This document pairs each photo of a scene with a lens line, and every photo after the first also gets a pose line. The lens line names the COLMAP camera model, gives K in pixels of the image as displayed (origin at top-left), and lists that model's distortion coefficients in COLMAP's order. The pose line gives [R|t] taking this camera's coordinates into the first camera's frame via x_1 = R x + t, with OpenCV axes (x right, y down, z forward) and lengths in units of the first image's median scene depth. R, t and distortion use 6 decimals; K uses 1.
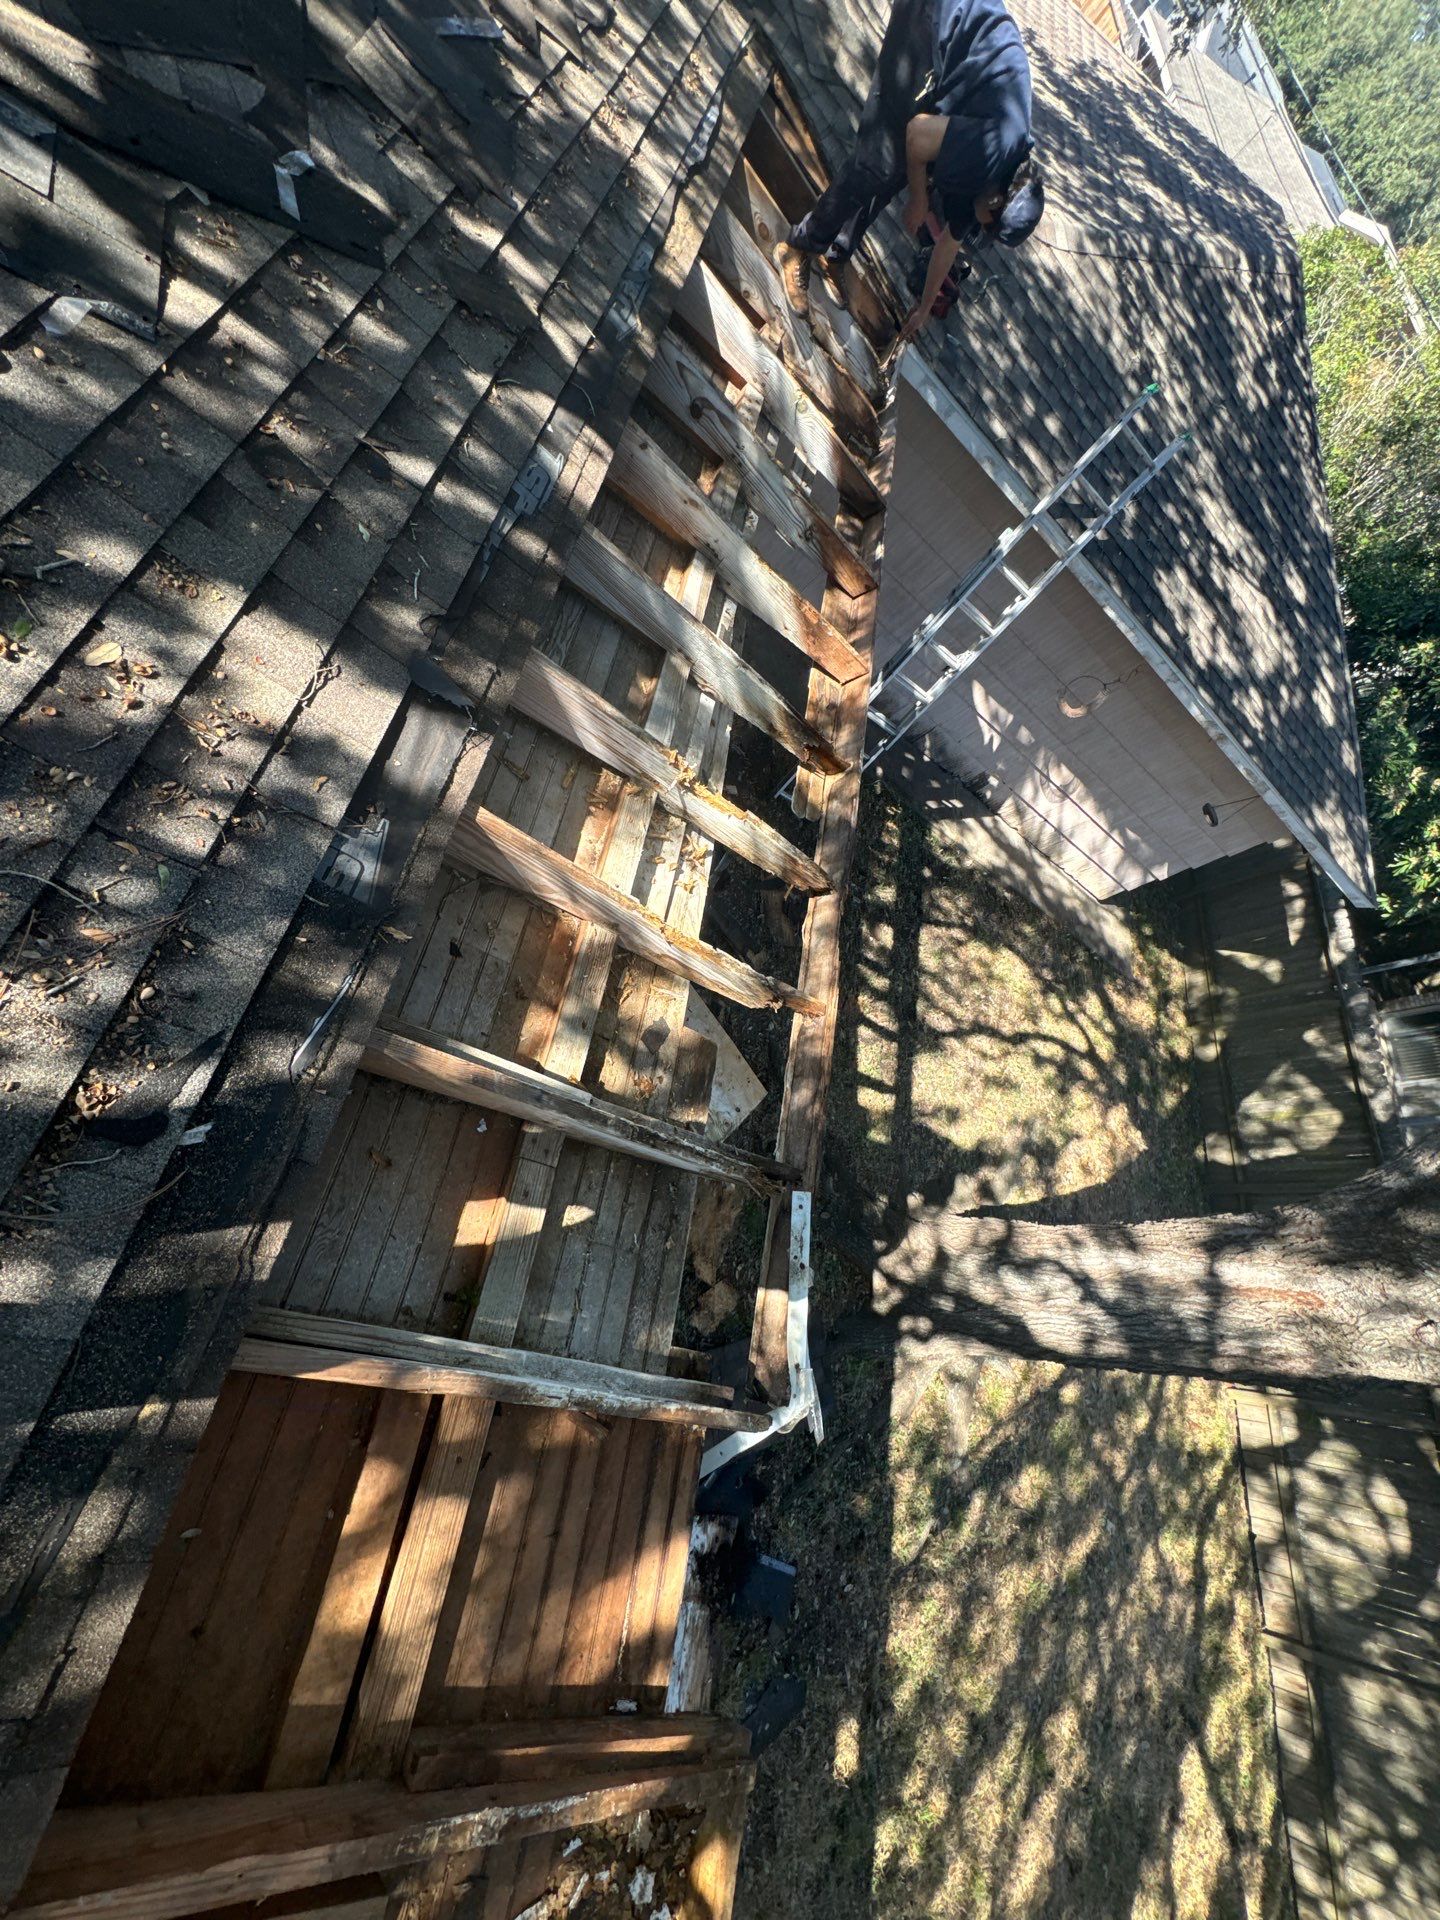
lens RADIAL K [[756.0, 0, 725.0], [0, 756.0, 963.0], [0, 0, 1]] dist [-0.001585, 0.000061]
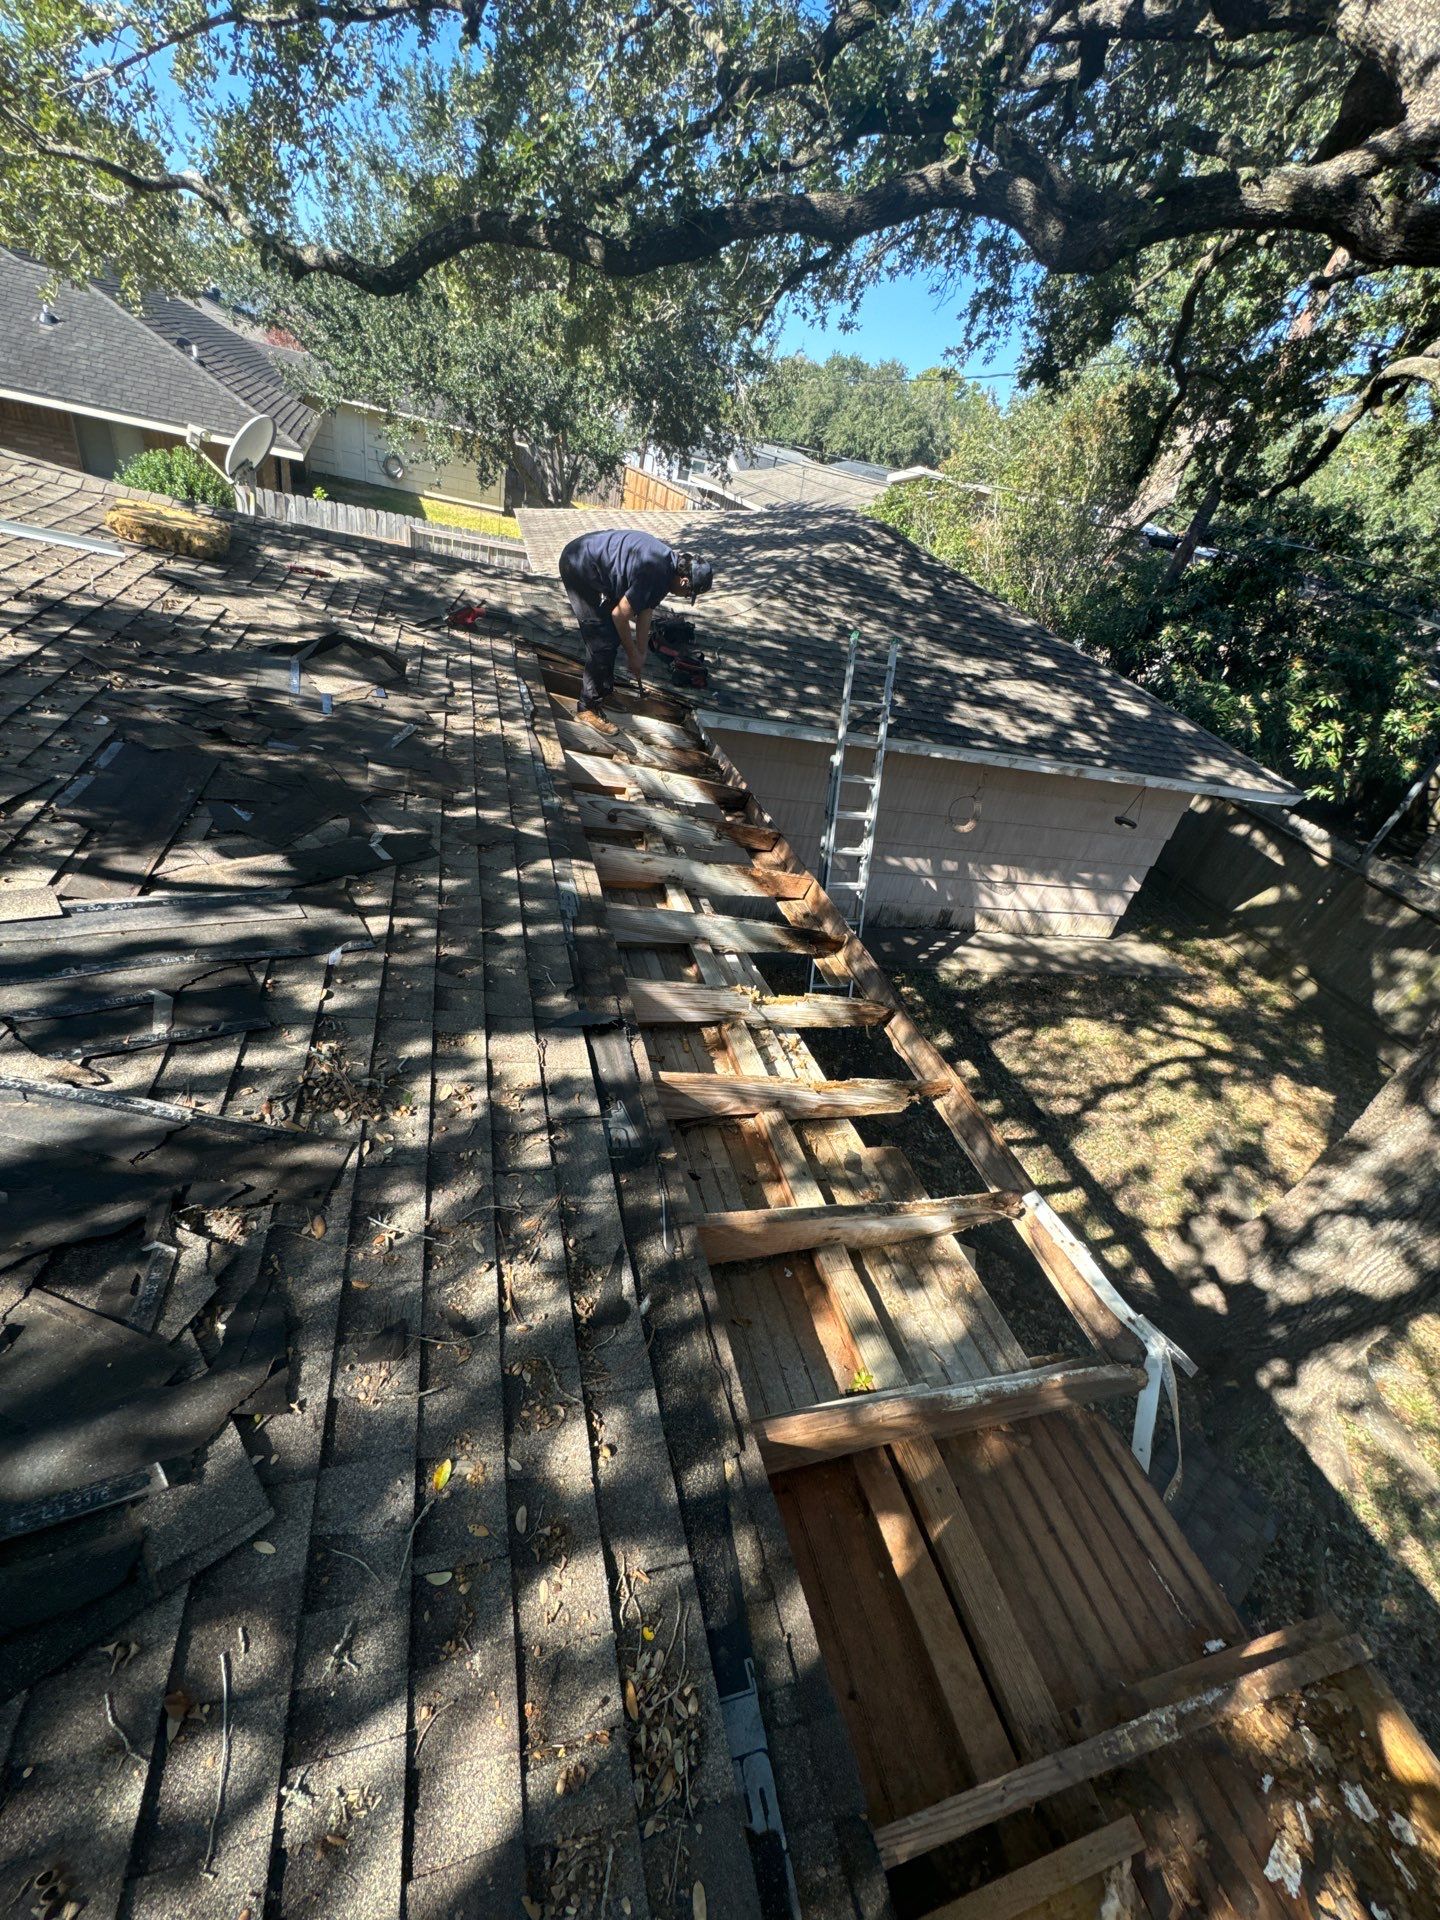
lens RADIAL K [[756.0, 0, 725.0], [0, 756.0, 963.0], [0, 0, 1]] dist [-0.001585, 0.000061]
pose [[0.817606, -0.572541, 0.060974, -0.062823], [0.550888, 0.747064, -0.372045, 0.081697], [0.167460, 0.337776, 0.926210, -0.130515]]
